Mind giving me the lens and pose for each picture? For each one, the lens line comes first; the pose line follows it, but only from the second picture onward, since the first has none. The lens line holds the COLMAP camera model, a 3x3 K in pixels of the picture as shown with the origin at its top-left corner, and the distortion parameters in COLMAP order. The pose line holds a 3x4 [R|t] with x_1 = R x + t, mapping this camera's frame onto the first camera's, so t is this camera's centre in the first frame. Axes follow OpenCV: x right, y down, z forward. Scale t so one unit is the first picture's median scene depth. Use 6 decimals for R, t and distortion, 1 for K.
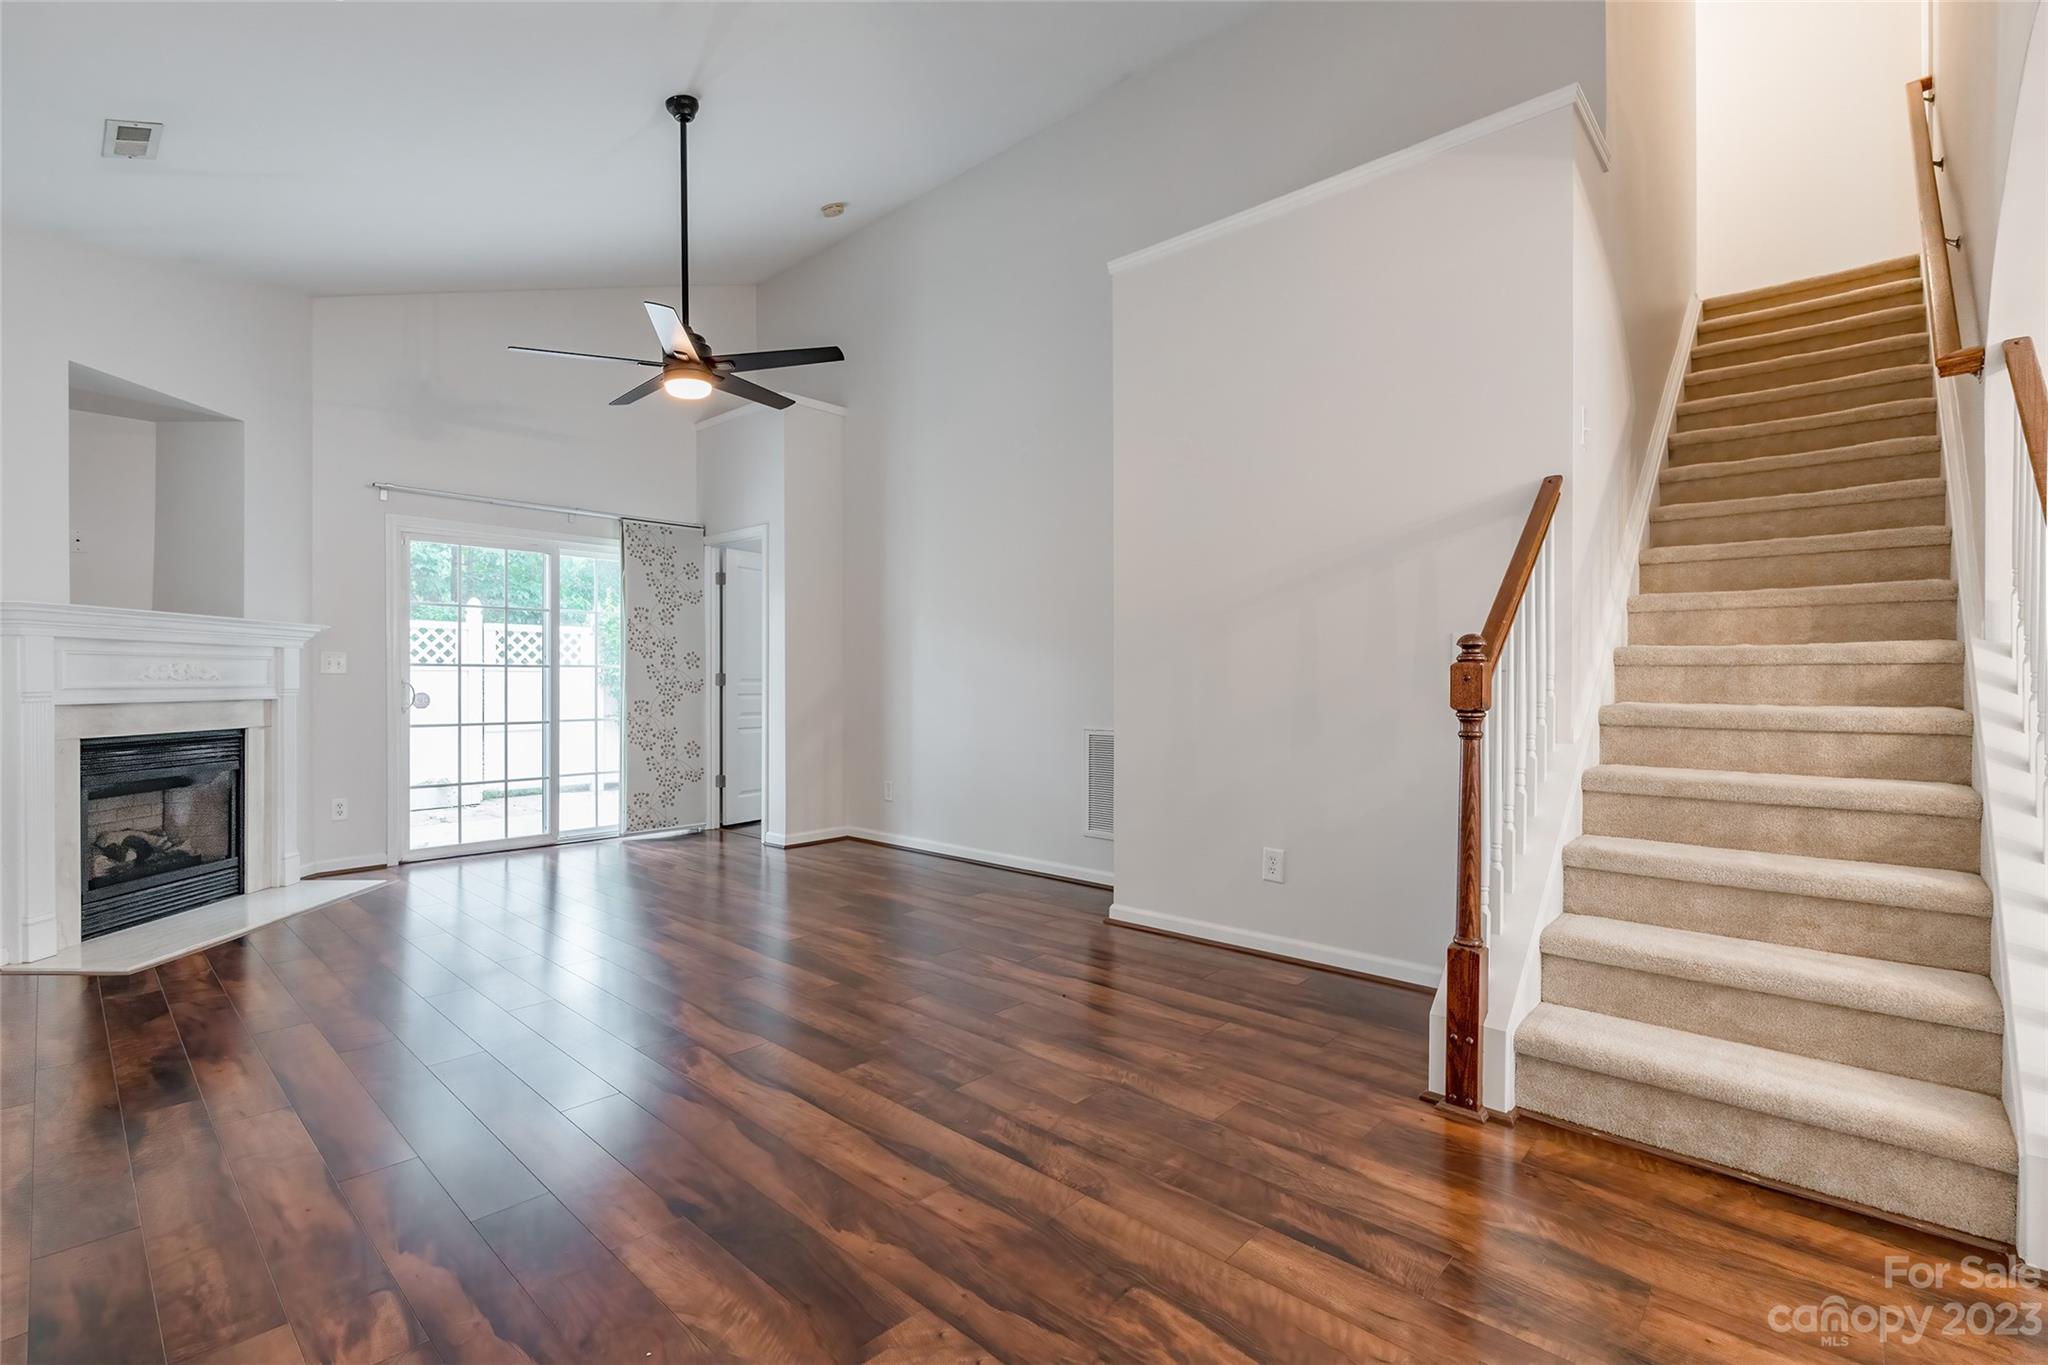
lens RADIAL K [[961.8, 0, 1021.4], [0, 961.8, 681.3], [0, 0, 1]] dist [0.020294, -0.001090]
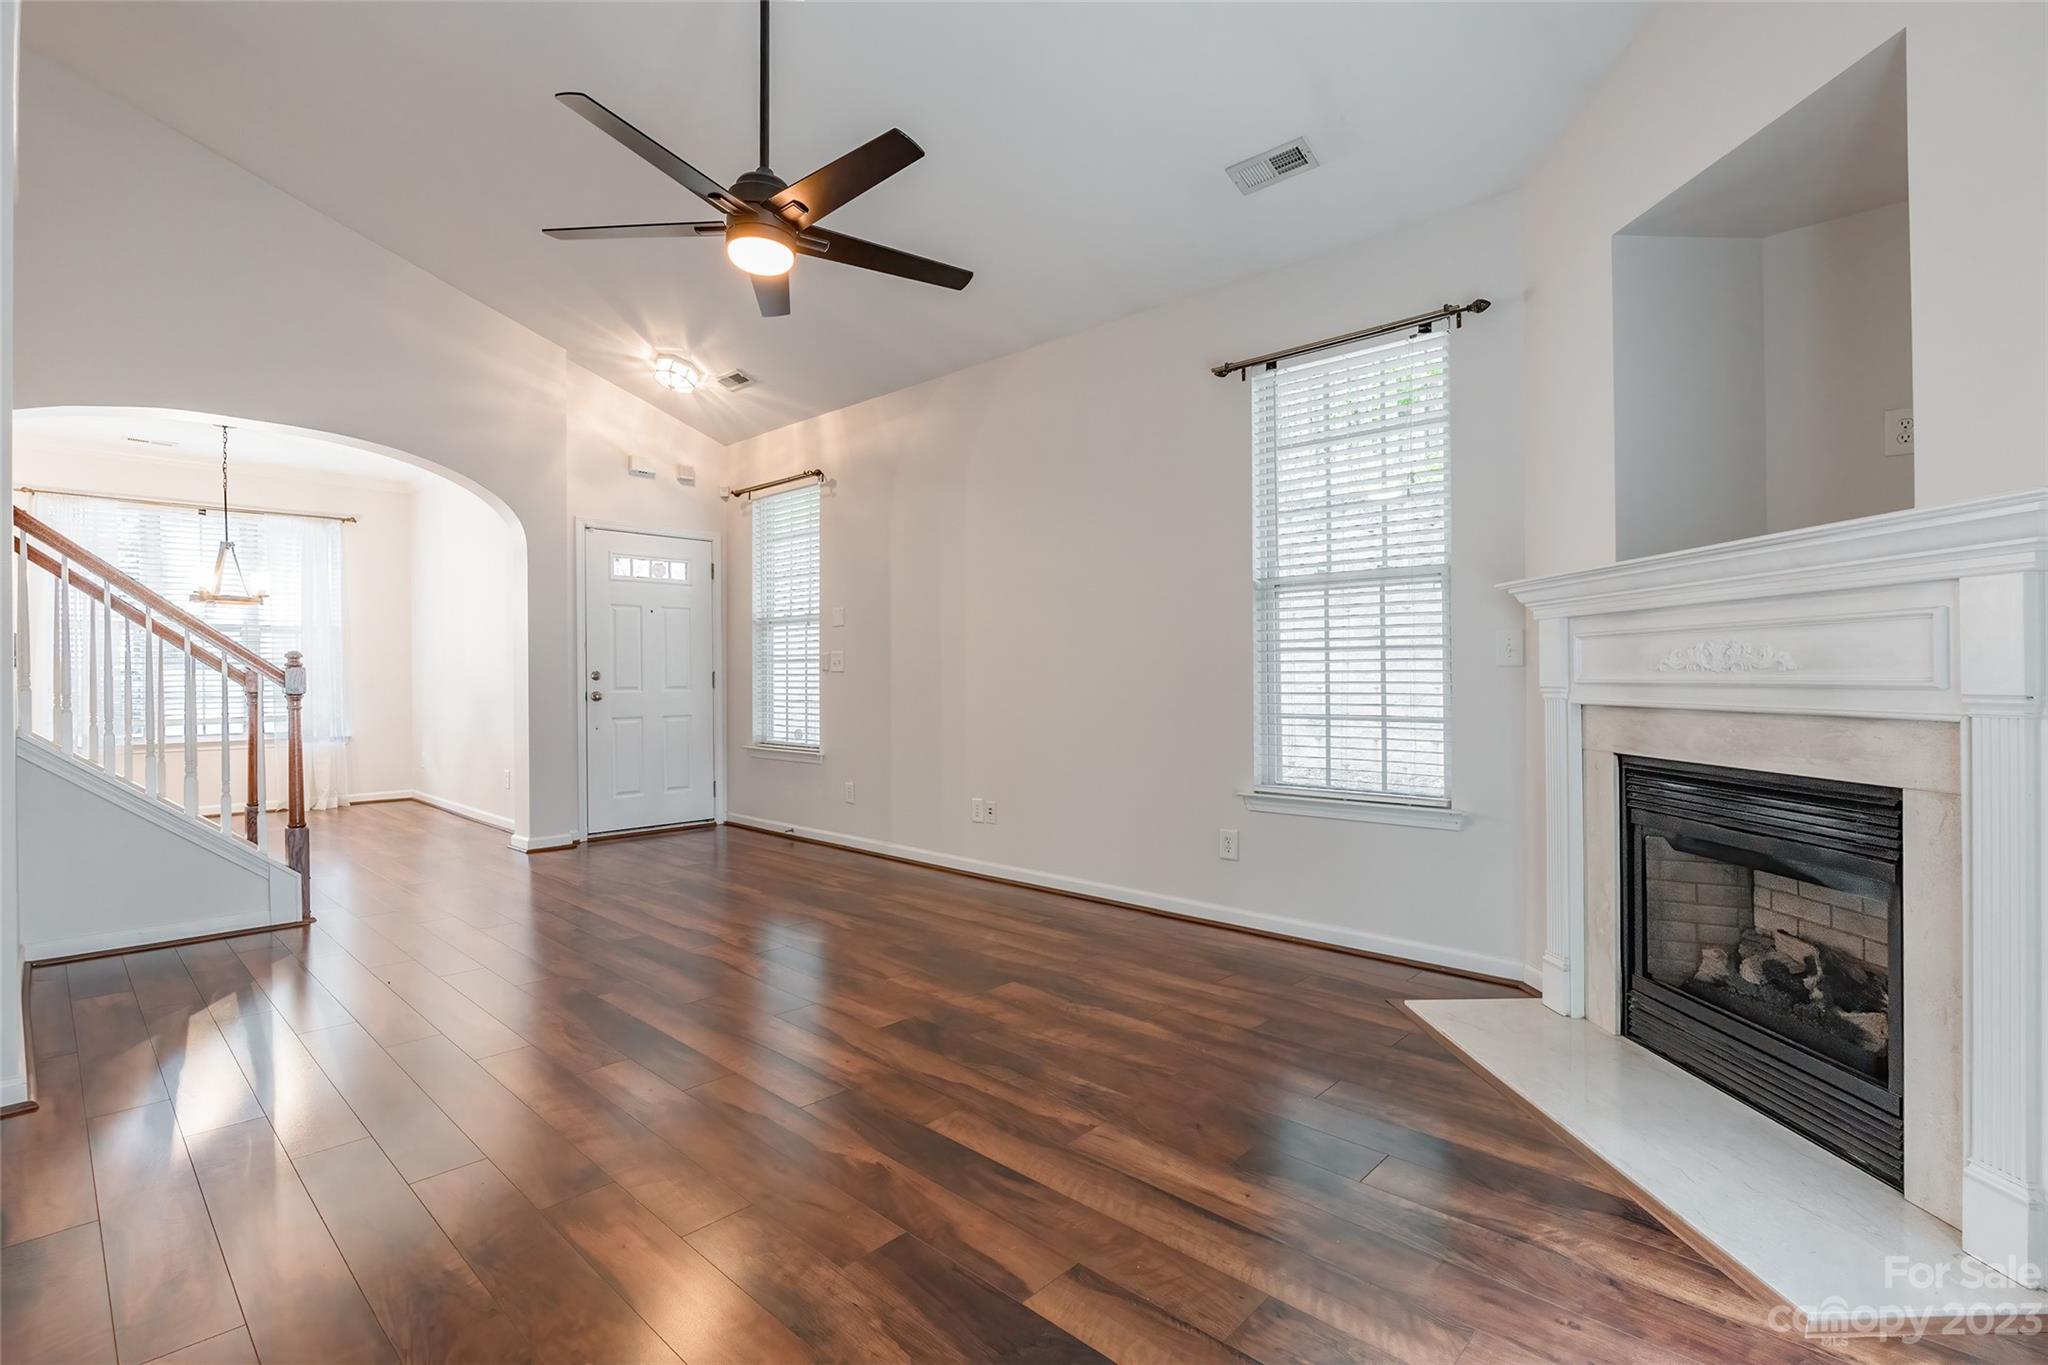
lens RADIAL K [[961.8, 0, 1028.1], [0, 961.8, 679.0], [0, 0, 1]] dist [0.020294, -0.001090]
pose [[-0.999916, 0.001222, -0.012871, -0.485971], [0.001221, 0.999999, 0.000146, 0.002584], [0.012871, 0.000130, -0.999917, 1.593447]]
